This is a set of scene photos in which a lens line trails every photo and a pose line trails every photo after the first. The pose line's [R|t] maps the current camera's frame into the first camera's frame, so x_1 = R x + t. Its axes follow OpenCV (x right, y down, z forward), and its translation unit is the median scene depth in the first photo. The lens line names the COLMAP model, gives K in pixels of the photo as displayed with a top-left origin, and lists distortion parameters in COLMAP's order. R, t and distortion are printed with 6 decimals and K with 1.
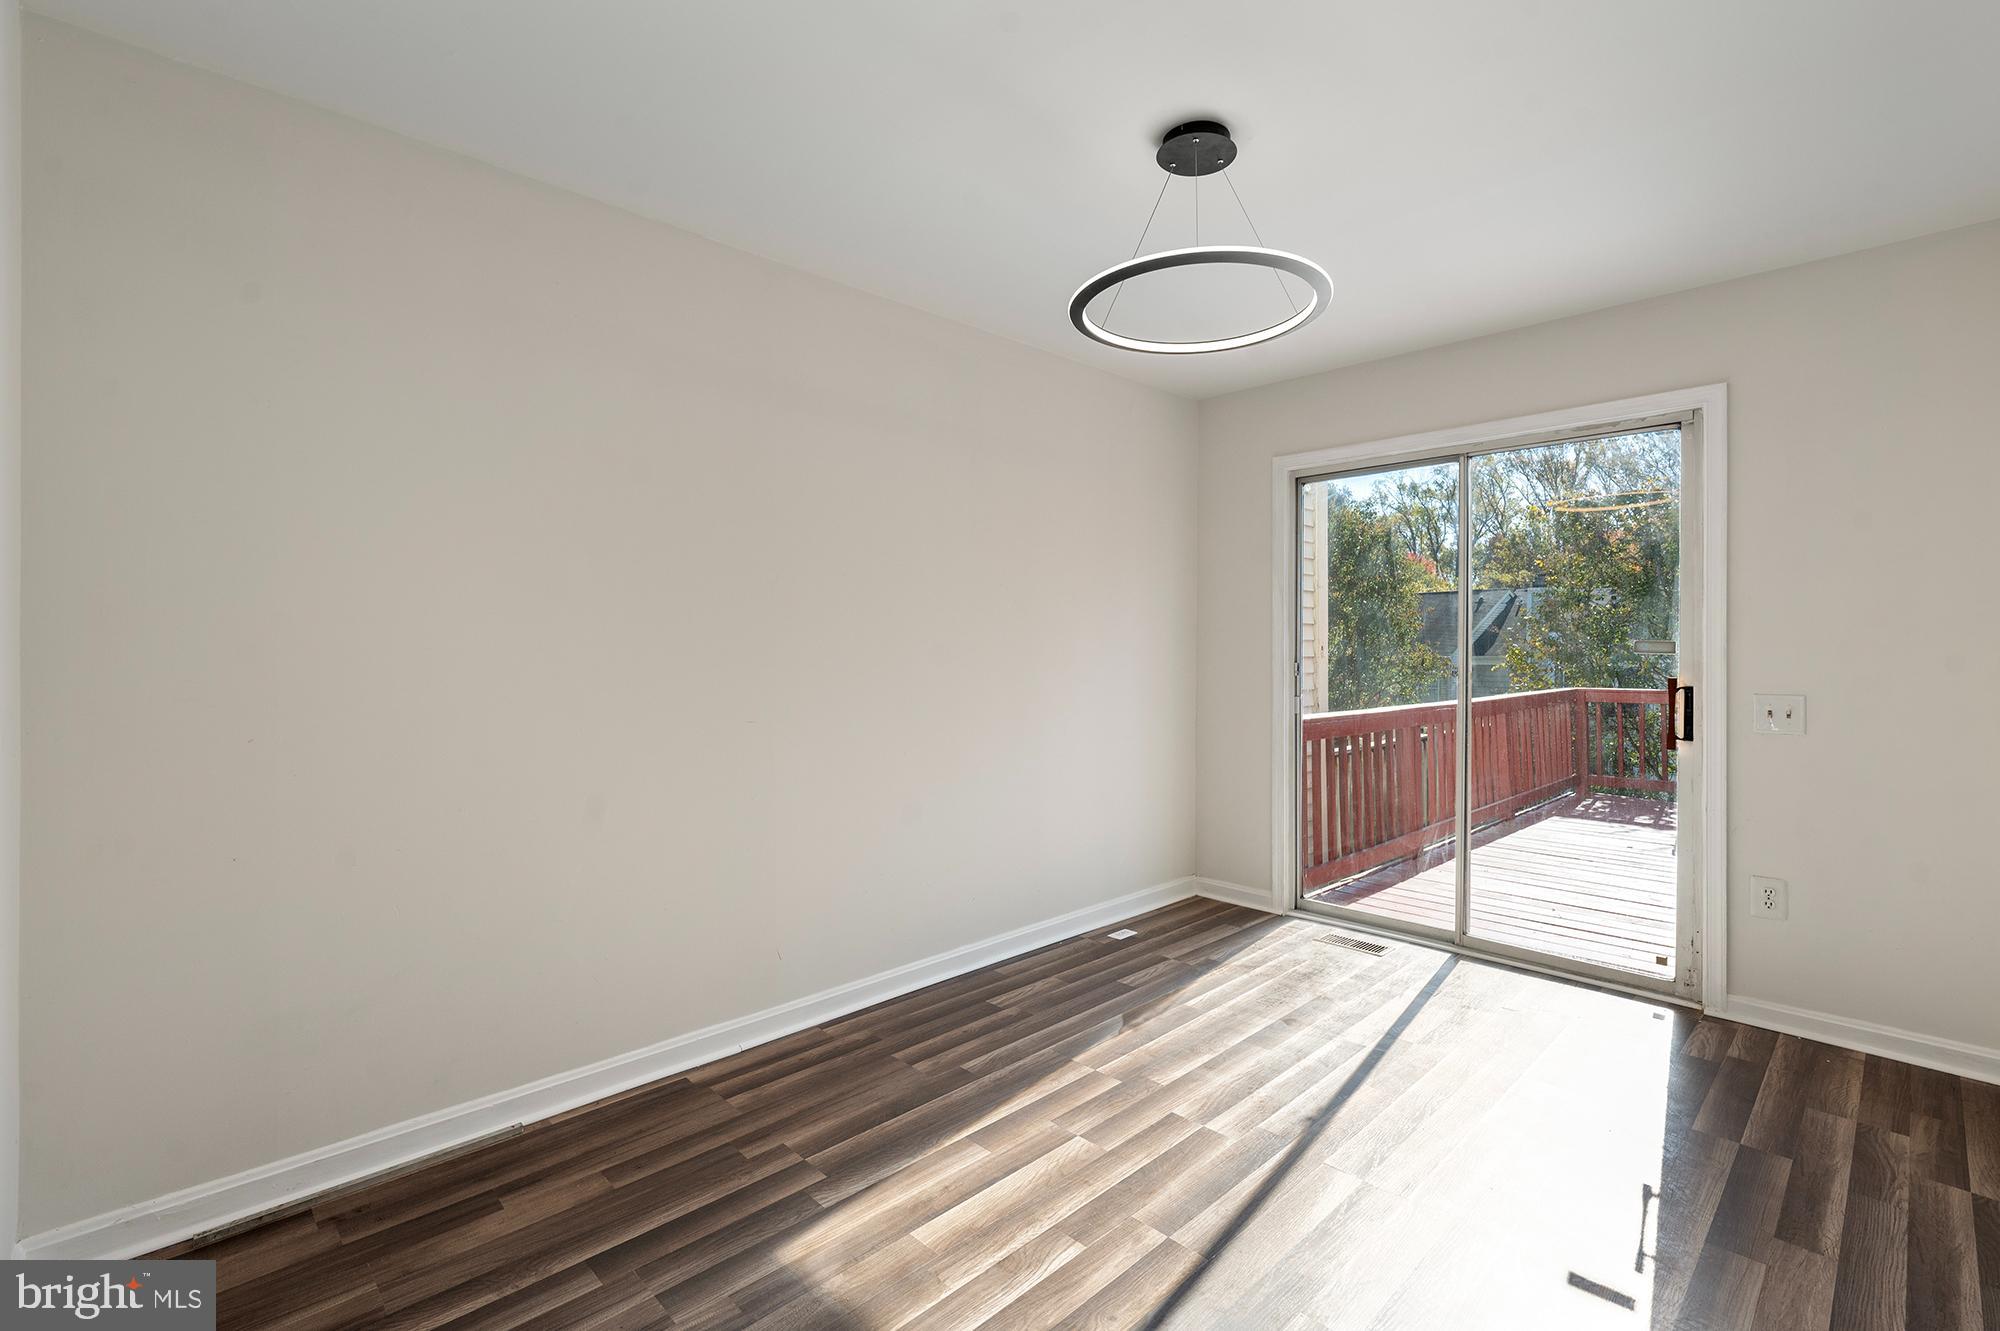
lens RADIAL K [[887.9, 0, 1000.0], [0, 887.9, 665.5], [0, 0, 1]] dist [-0.000023, 0.000103]
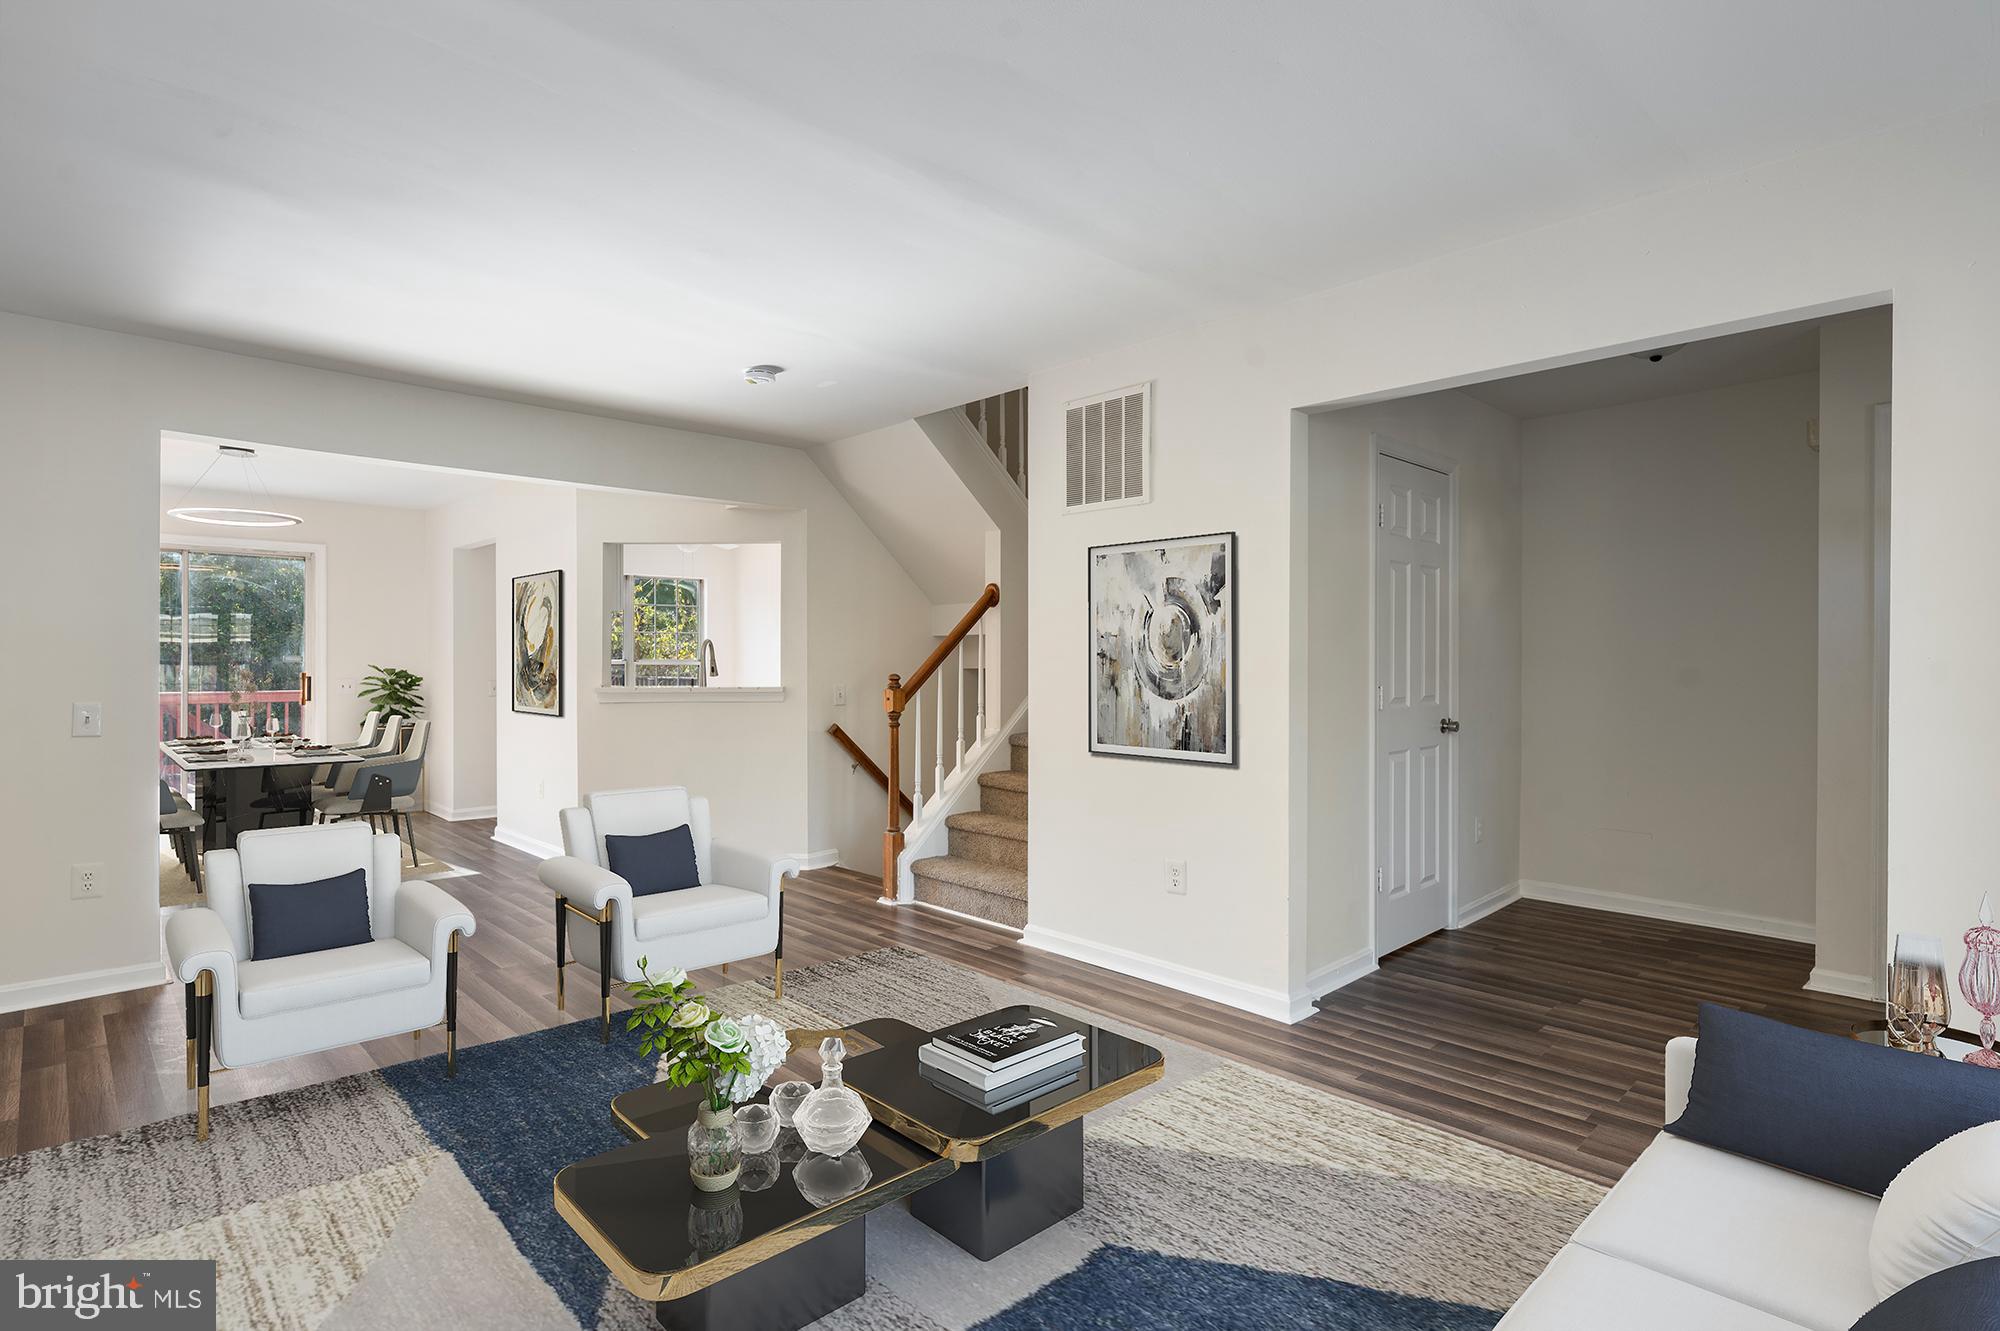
lens RADIAL K [[1000.4, 0, 1000.0], [0, 1000.4, 665.5], [0, 0, 1]] dist [0.000196, -0.000038]
pose [[0.012465, -0.005439, 0.999908, -1.764054], [0.016277, 0.999854, 0.005236, 0.012123], [-0.999790, 0.016211, 0.012551, -0.786991]]
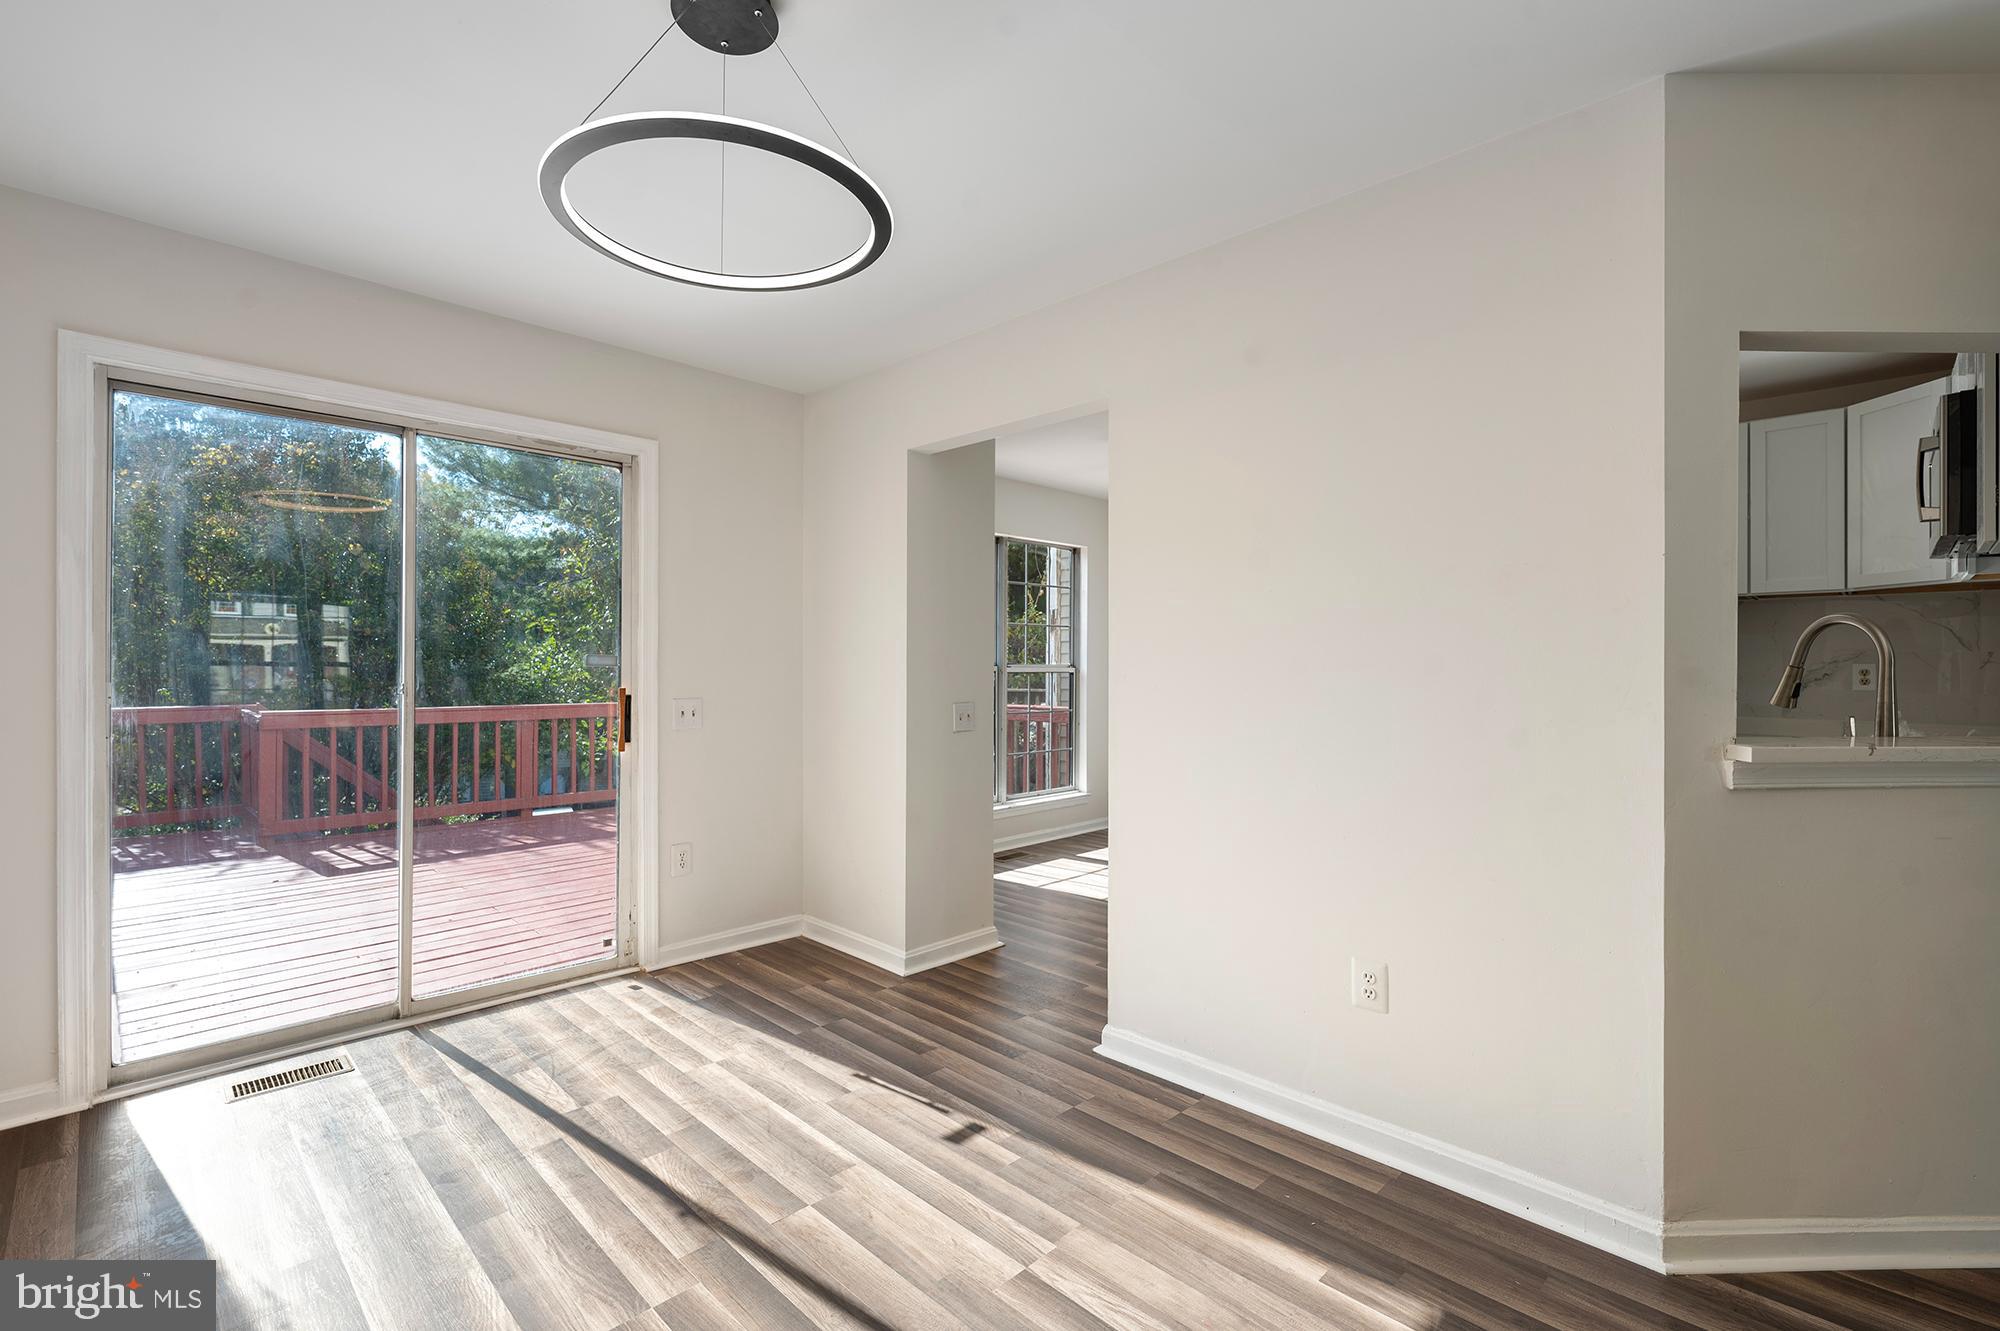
lens RADIAL K [[885.6, 0, 1000.0], [0, 885.6, 665.5], [0, 0, 1]] dist [-0.000056, -0.000352]
pose [[-0.018876, 0.000425, 0.999822, -0.392579], [0.013894, 0.999903, -0.000162, -0.007301], [-0.999725, 0.013888, -0.018880, 0.553380]]
